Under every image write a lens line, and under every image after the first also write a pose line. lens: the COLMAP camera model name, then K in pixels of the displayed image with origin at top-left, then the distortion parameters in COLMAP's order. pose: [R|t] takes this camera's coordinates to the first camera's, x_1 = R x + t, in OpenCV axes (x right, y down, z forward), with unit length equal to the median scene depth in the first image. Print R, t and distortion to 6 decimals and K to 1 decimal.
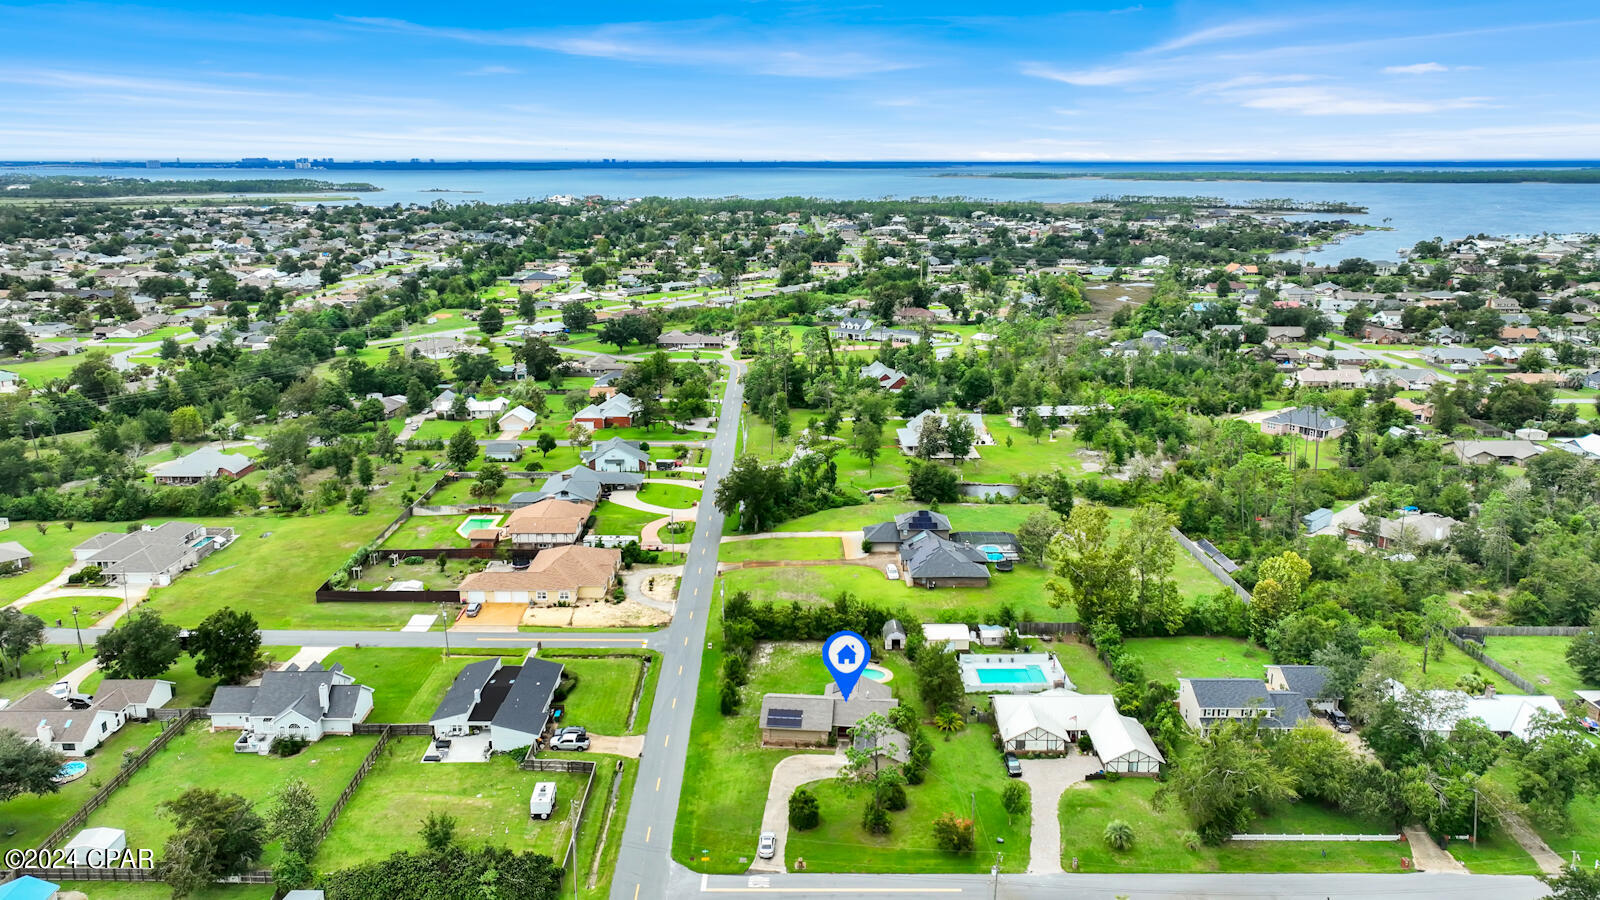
lens RADIAL K [[1116.0, 0, 803.5], [0, 1116.0, 454.6], [0, 0, 1]] dist [0.007516, 0.002376]
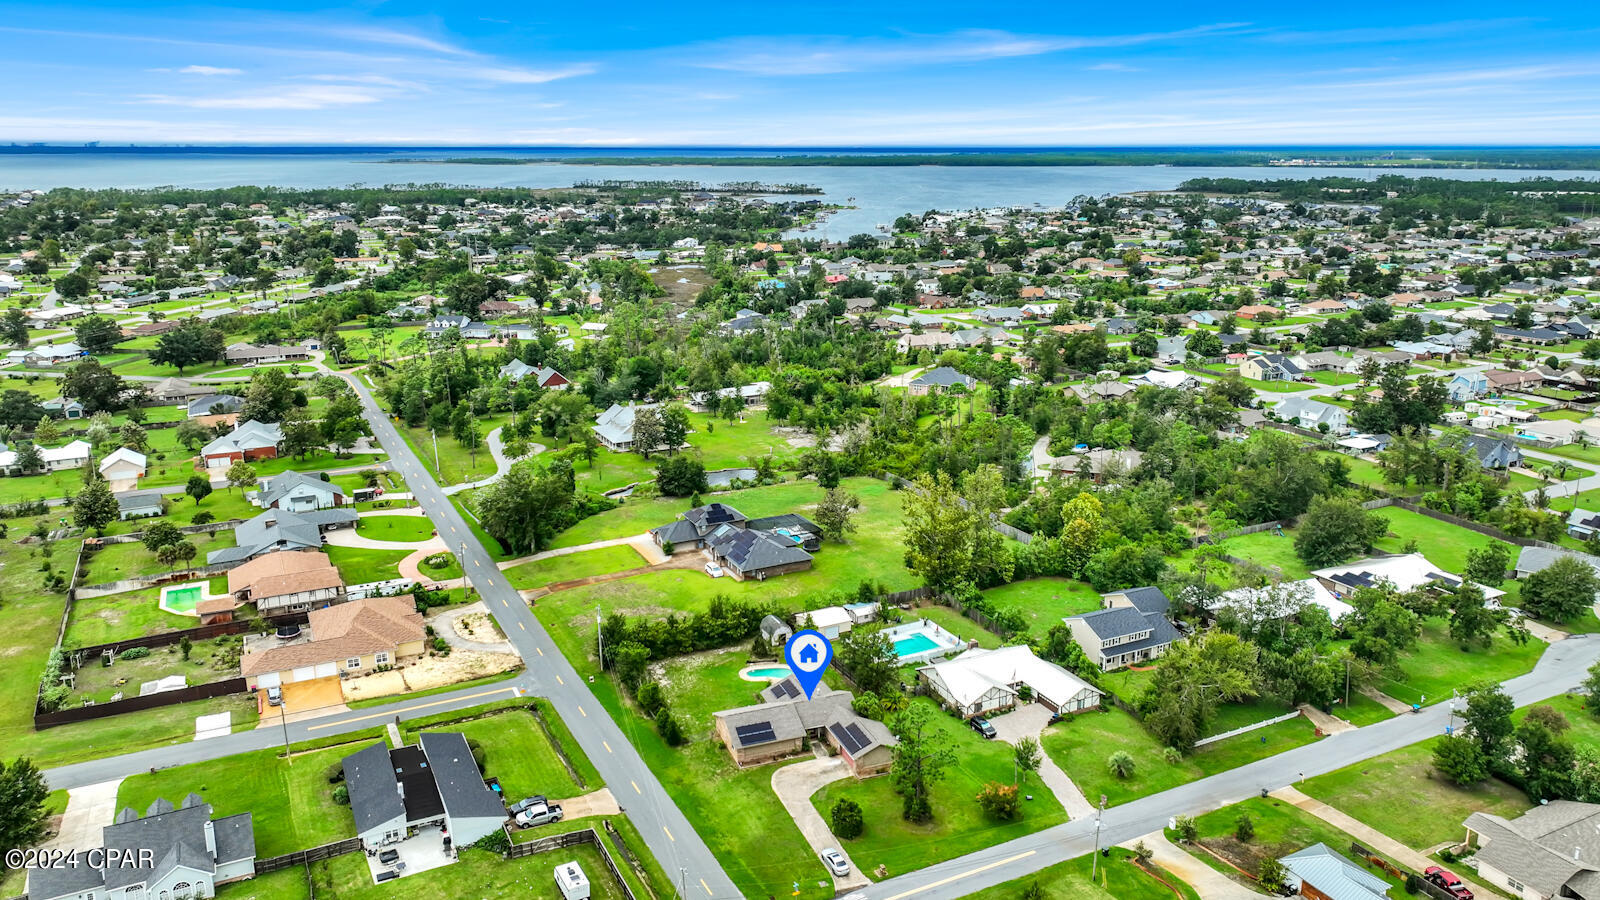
lens RADIAL K [[1125.4, 0, 800.0], [0, 1125.4, 450.0], [0, 0, 1]] dist [-0.003987, 0.024511]
pose [[0.897785, -0.115075, 0.425136, -0.250576], [0.112254, 0.993171, 0.031776, -0.020425], [-0.425889, 0.019195, 0.904572, 0.078881]]
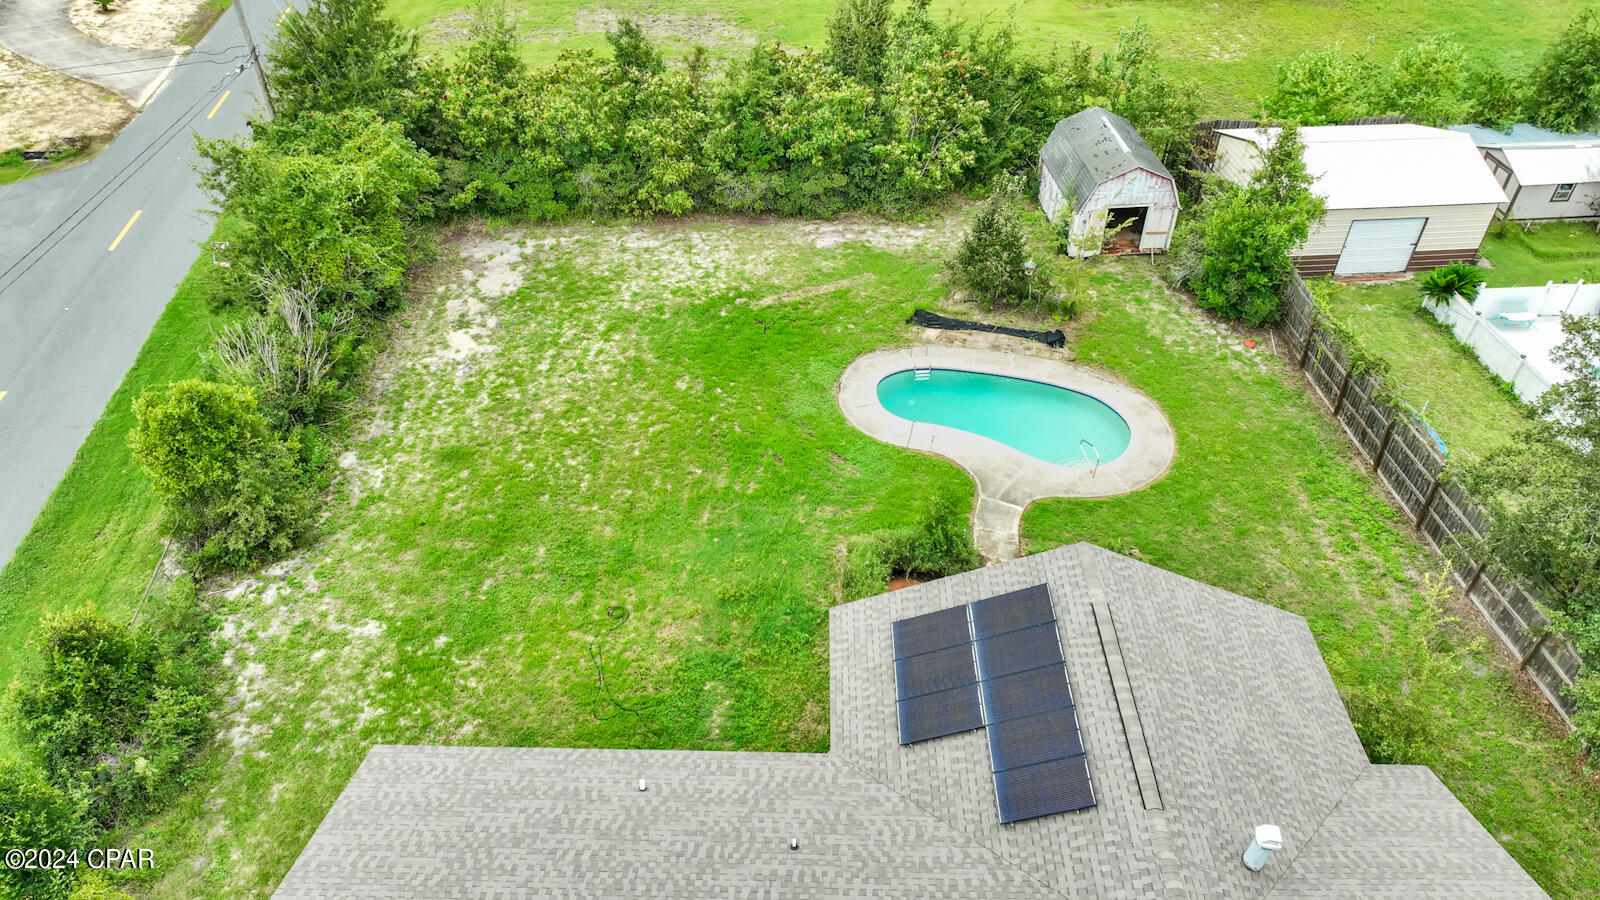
lens RADIAL K [[1125.4, 0, 800.0], [0, 1125.4, 450.0], [0, 0, 1]] dist [-0.003987, 0.024511]
pose [[0.996601, -0.037940, 0.073127, 0.005085], [0.003540, 0.906545, 0.422095, 0.097395], [-0.082307, -0.420402, 0.903597, 0.657830]]
